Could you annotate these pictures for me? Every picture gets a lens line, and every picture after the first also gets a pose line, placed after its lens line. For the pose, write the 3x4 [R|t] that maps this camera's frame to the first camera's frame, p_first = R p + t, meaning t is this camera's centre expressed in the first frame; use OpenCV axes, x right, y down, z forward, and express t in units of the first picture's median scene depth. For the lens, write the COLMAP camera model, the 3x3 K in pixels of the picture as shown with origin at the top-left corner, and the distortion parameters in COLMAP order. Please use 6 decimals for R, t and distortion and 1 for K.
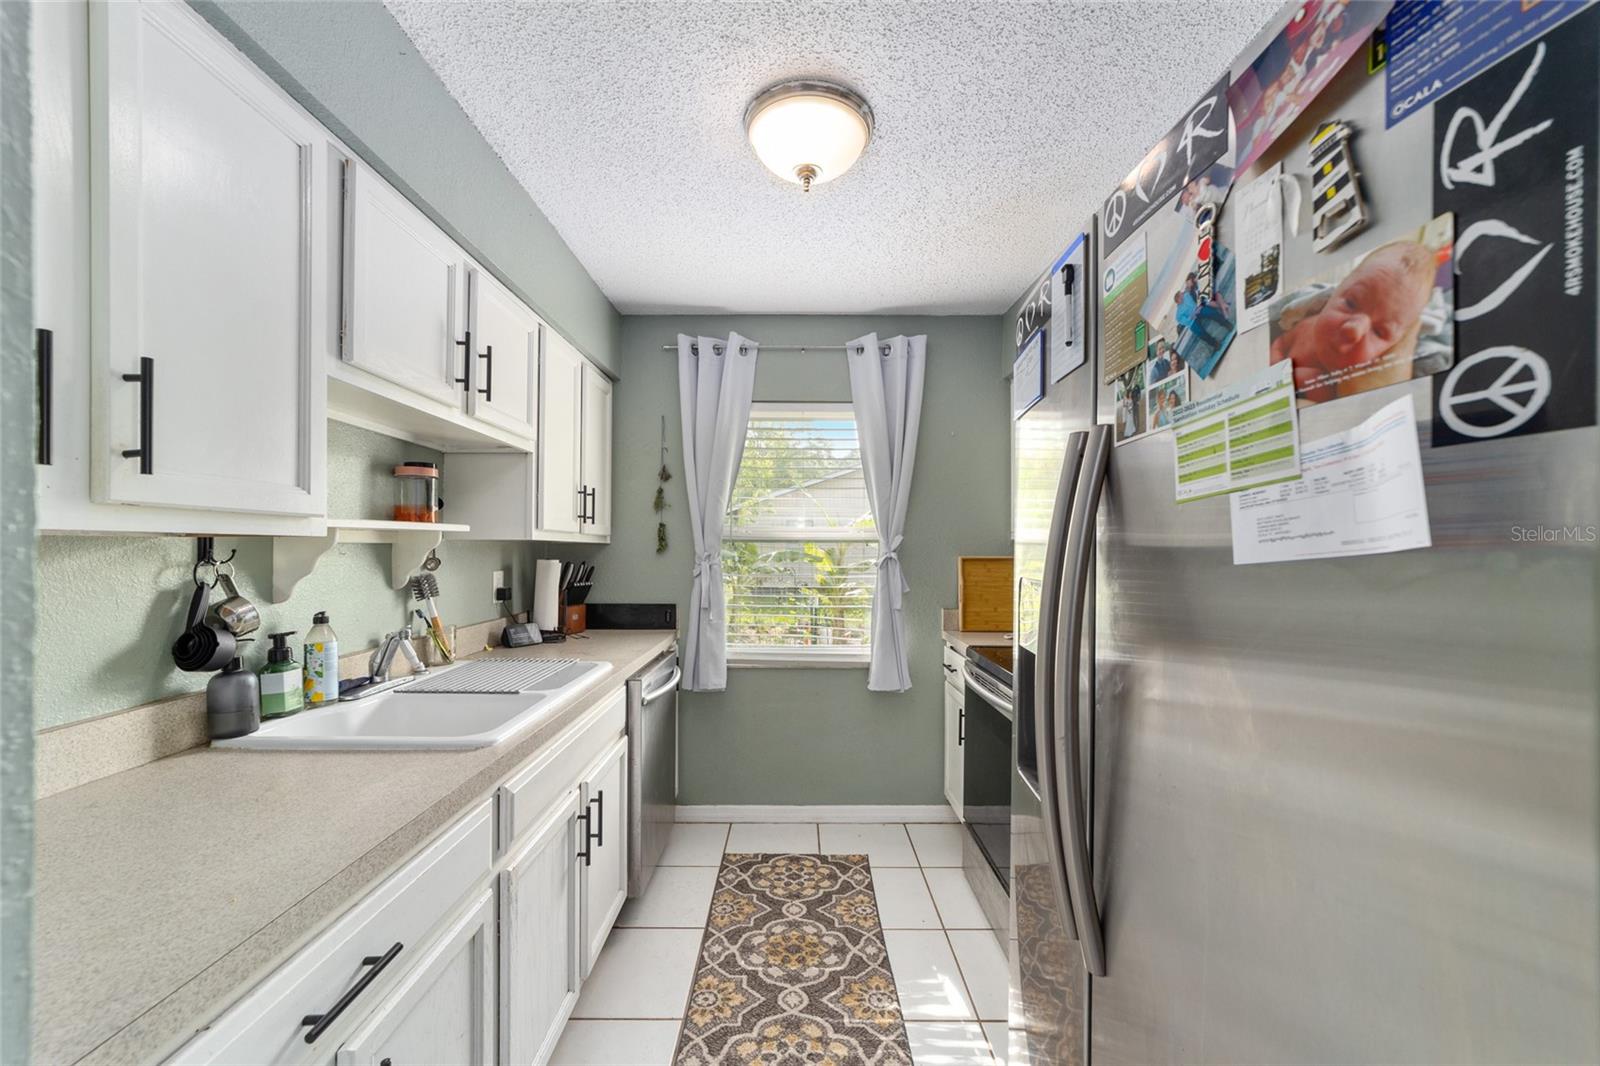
lens RADIAL K [[613.8, 0, 796.0], [0, 613.8, 543.0], [0, 0, 1]] dist [-0.007993, 0.004407]
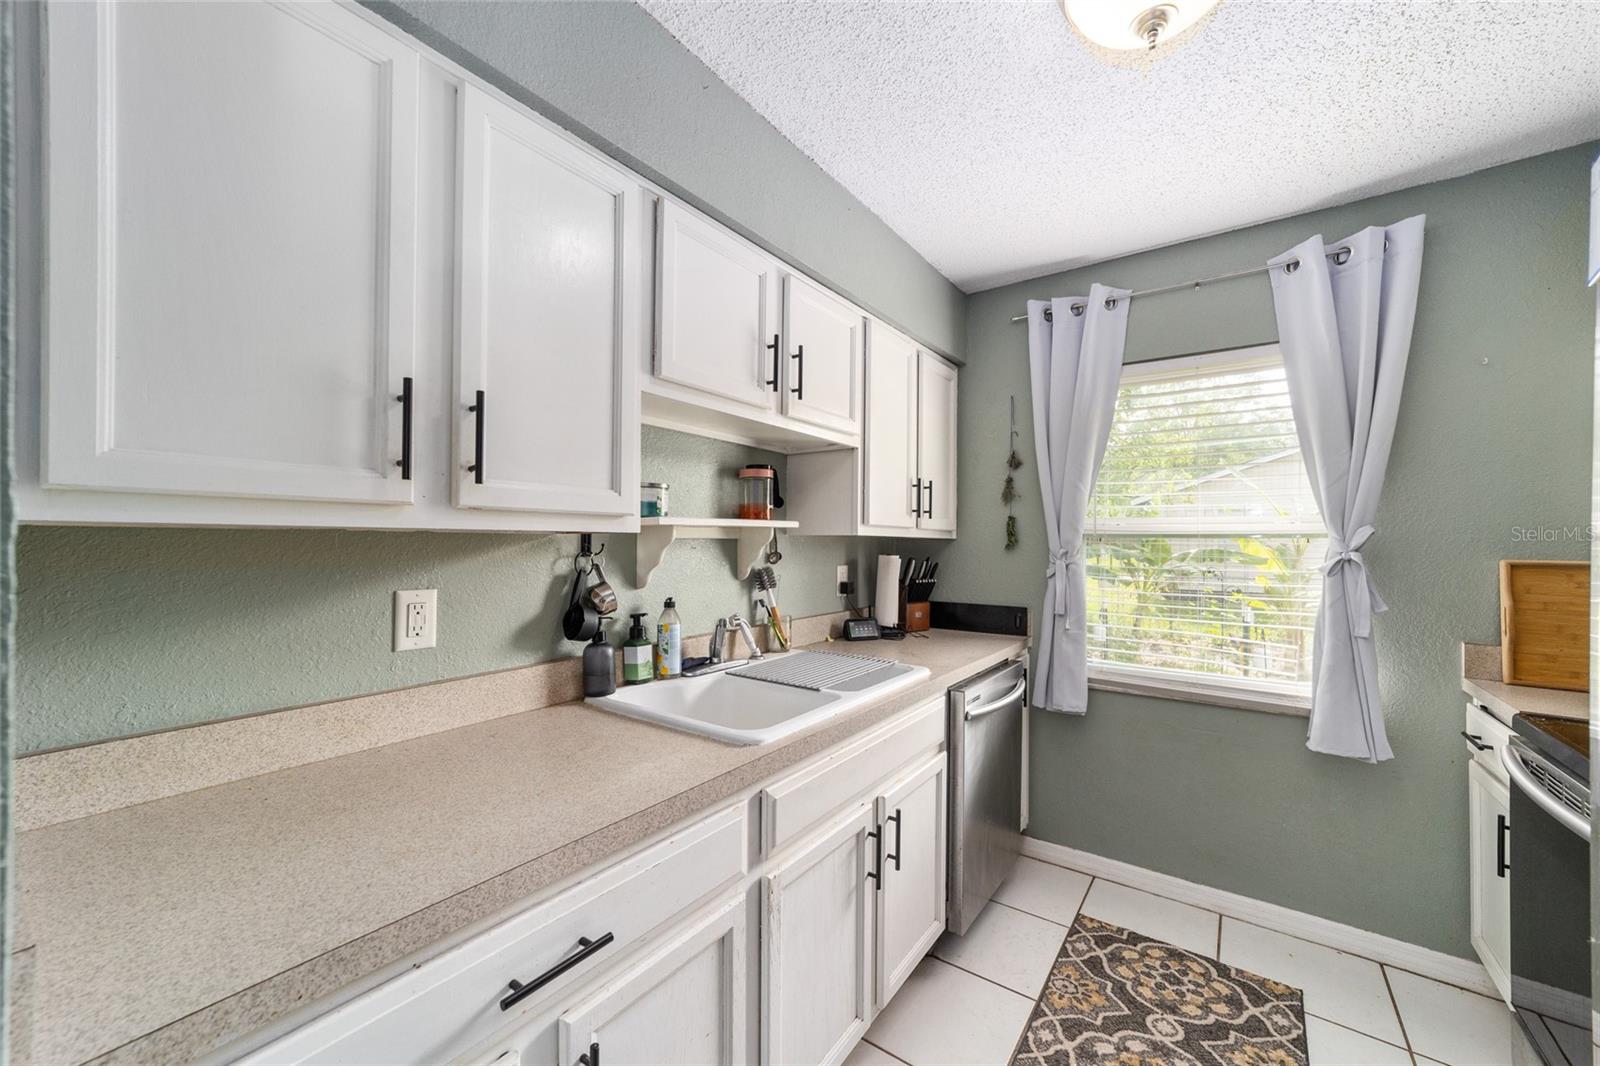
lens RADIAL K [[613.8, 0, 794.3], [0, 613.8, 536.5], [0, 0, 1]] dist [-0.007993, 0.004407]
pose [[0.811195, -0.002590, -0.584770, 0.075037], [0.000549, 0.999993, -0.003668, 0.000423], [0.584776, 0.002654, 0.811191, 0.138070]]
